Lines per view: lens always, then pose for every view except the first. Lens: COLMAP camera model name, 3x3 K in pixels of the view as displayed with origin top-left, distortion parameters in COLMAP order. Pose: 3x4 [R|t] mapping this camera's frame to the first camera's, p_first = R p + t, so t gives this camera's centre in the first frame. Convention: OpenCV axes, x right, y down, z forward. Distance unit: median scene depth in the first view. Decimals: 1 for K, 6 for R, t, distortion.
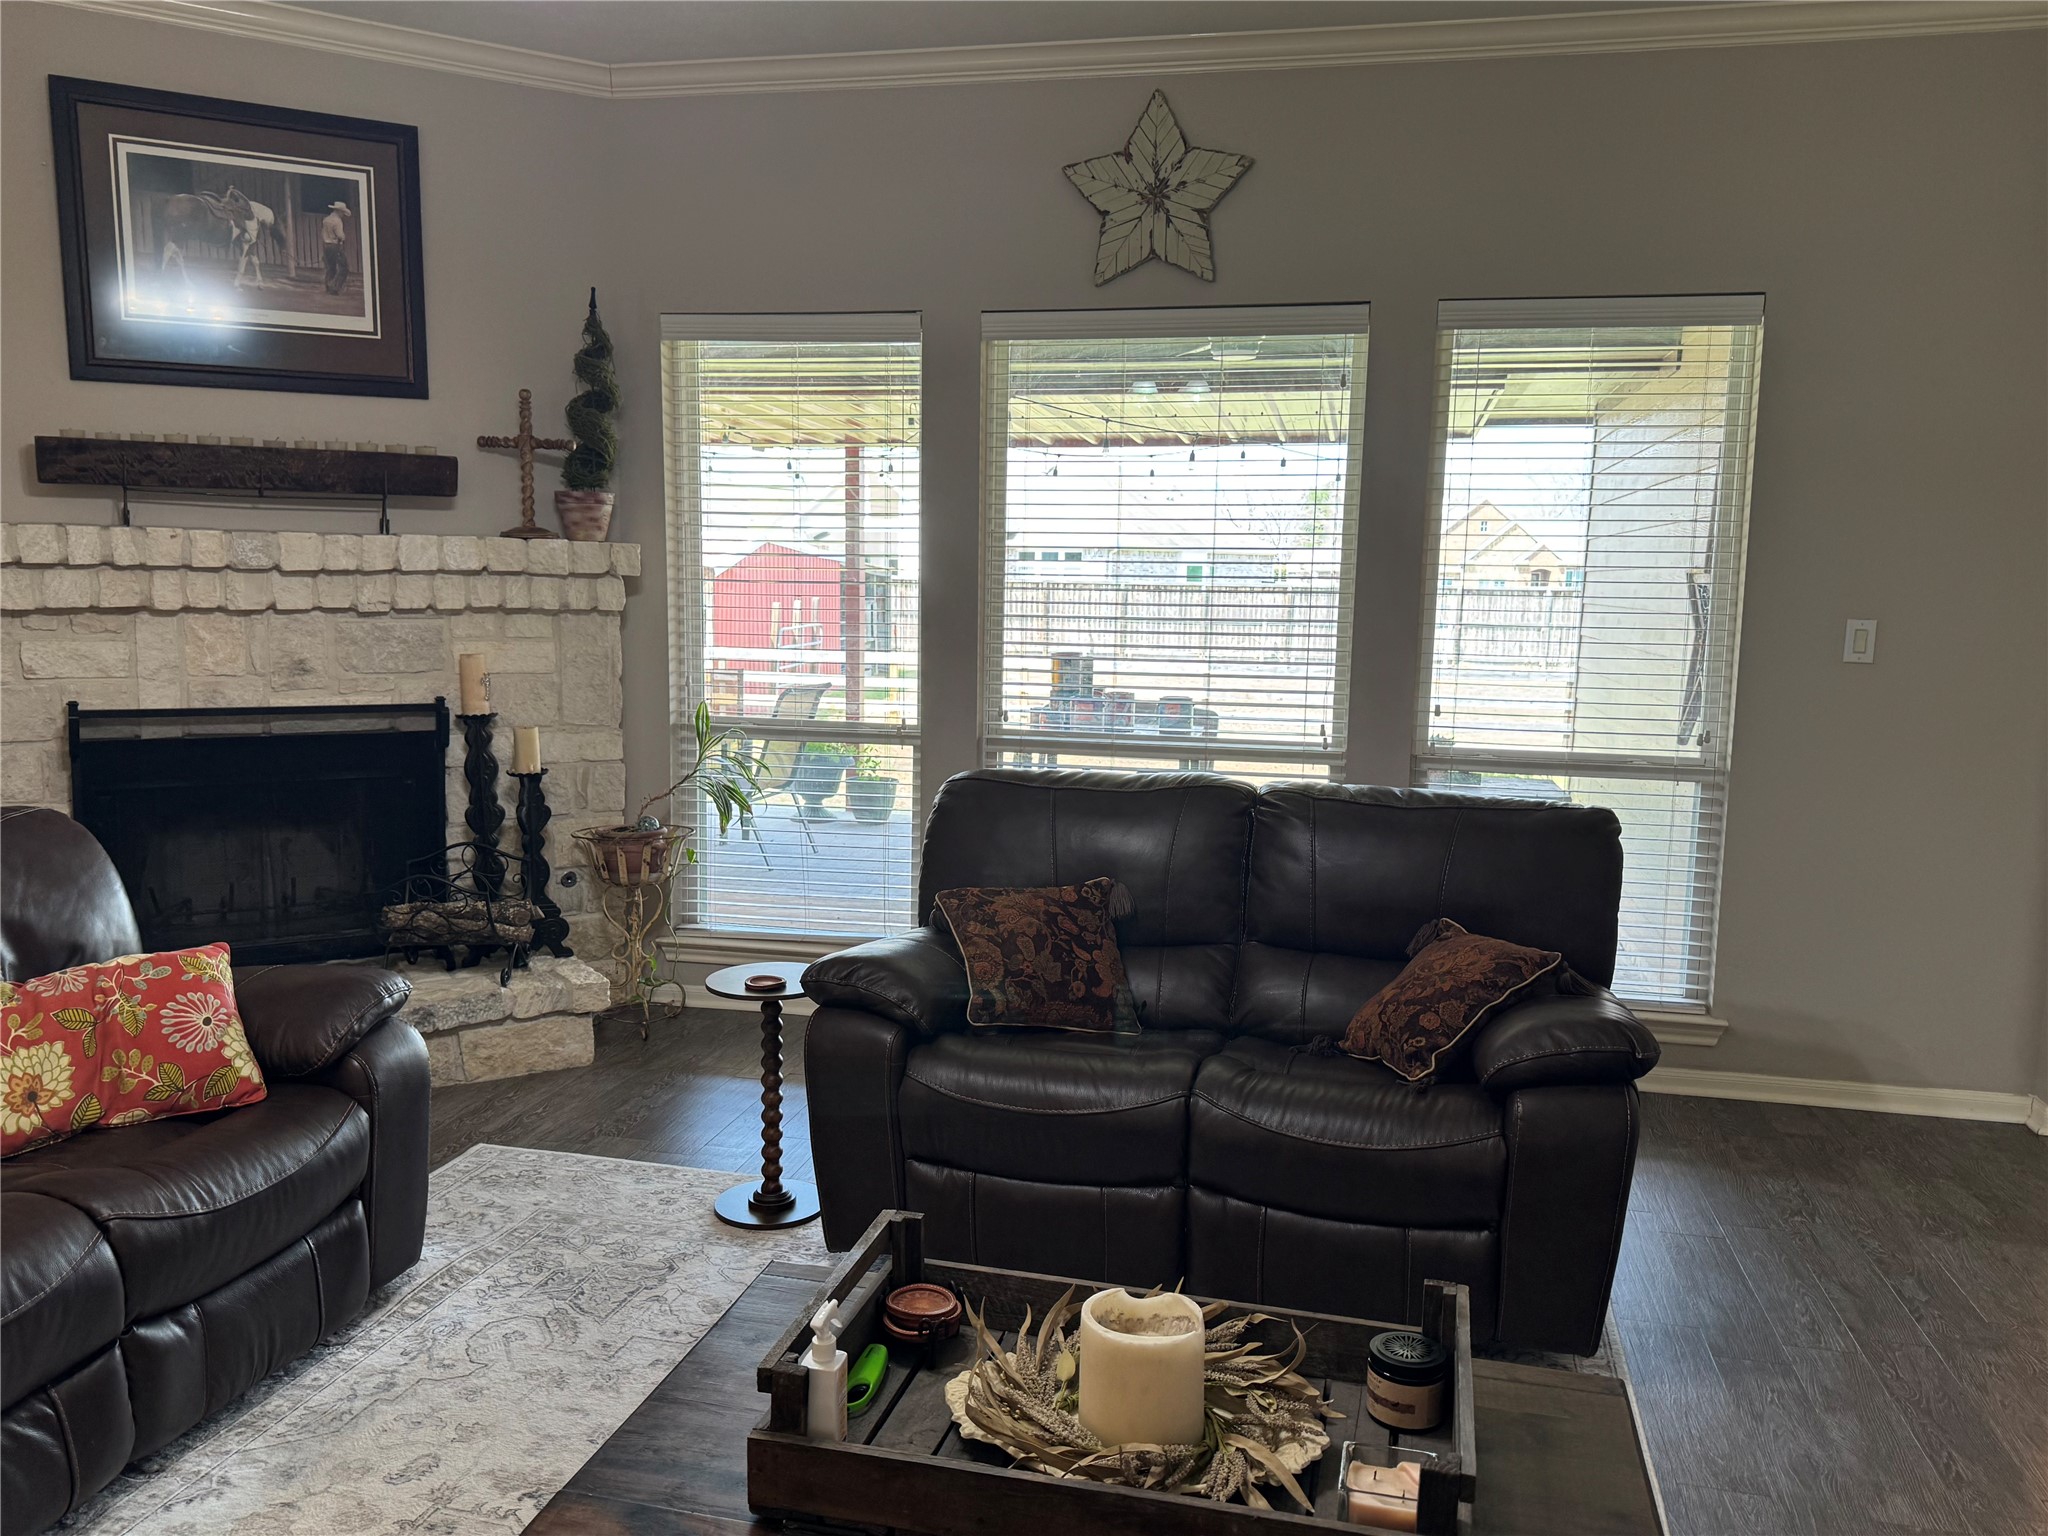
lens RADIAL K [[1565.4, 0, 1033.7], [0, 1565.4, 785.3], [0, 0, 1]] dist [0.033735, -0.040294]
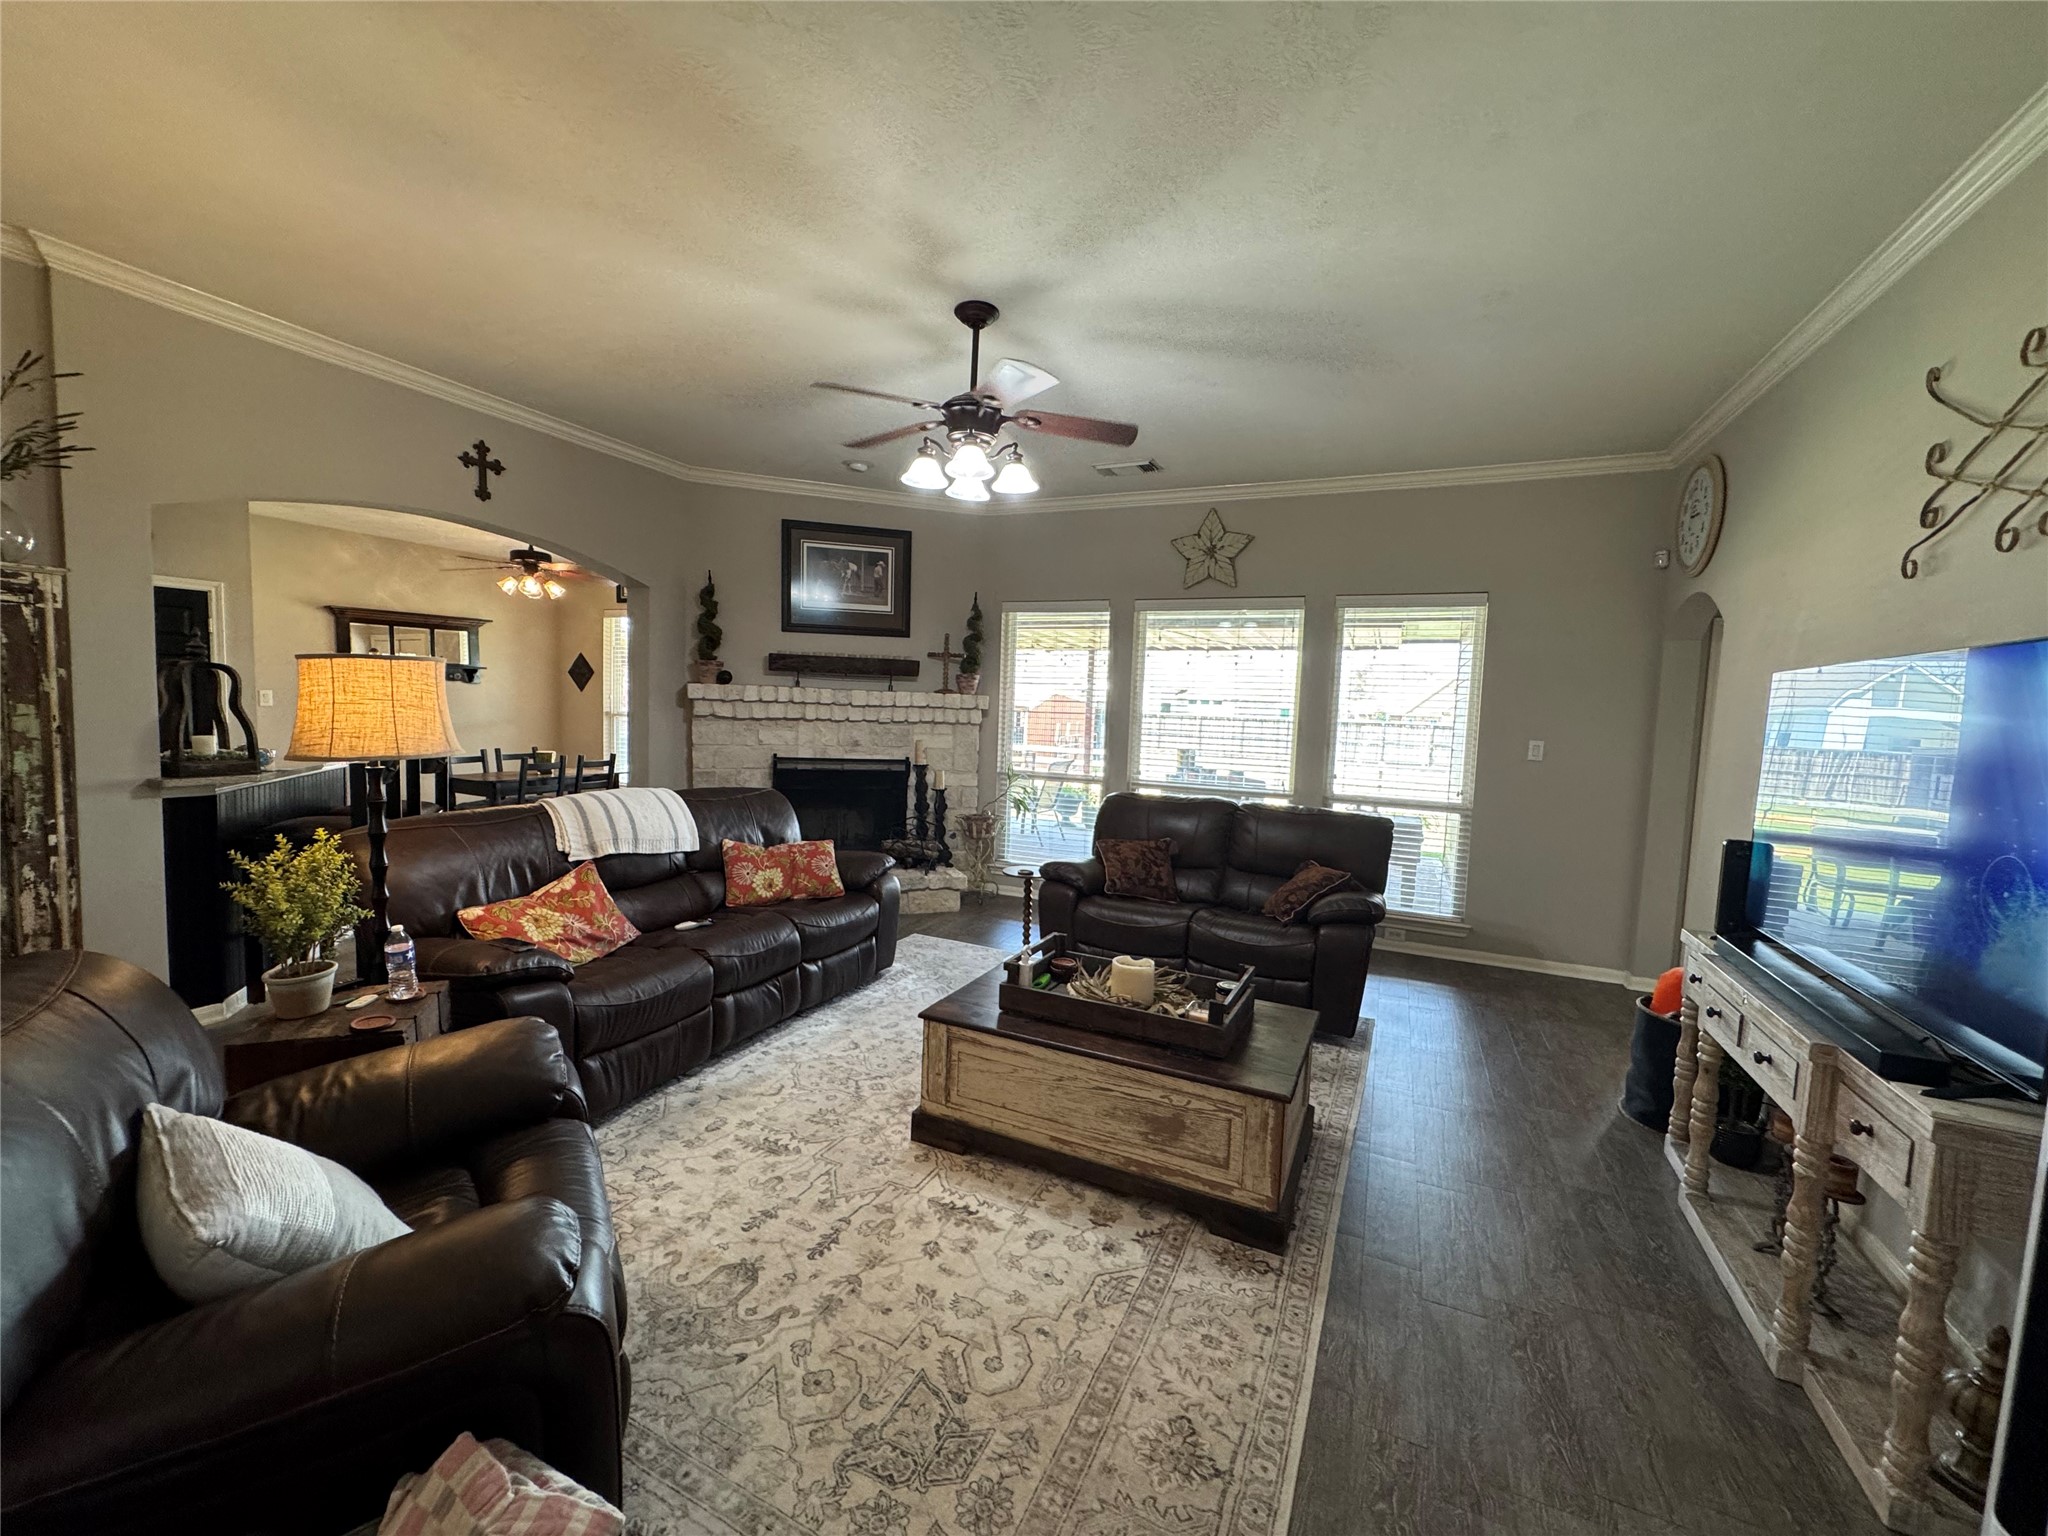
lens RADIAL K [[820.2, 0, 1024.9], [0, 820.2, 762.5], [0, 0, 1]] dist [0.001625, 0.000050]
pose [[0.978236, 0.031738, -0.205054, 0.074608], [-0.046061, 0.996792, -0.065460, 0.031803], [0.202319, 0.073480, 0.976559, -0.244869]]
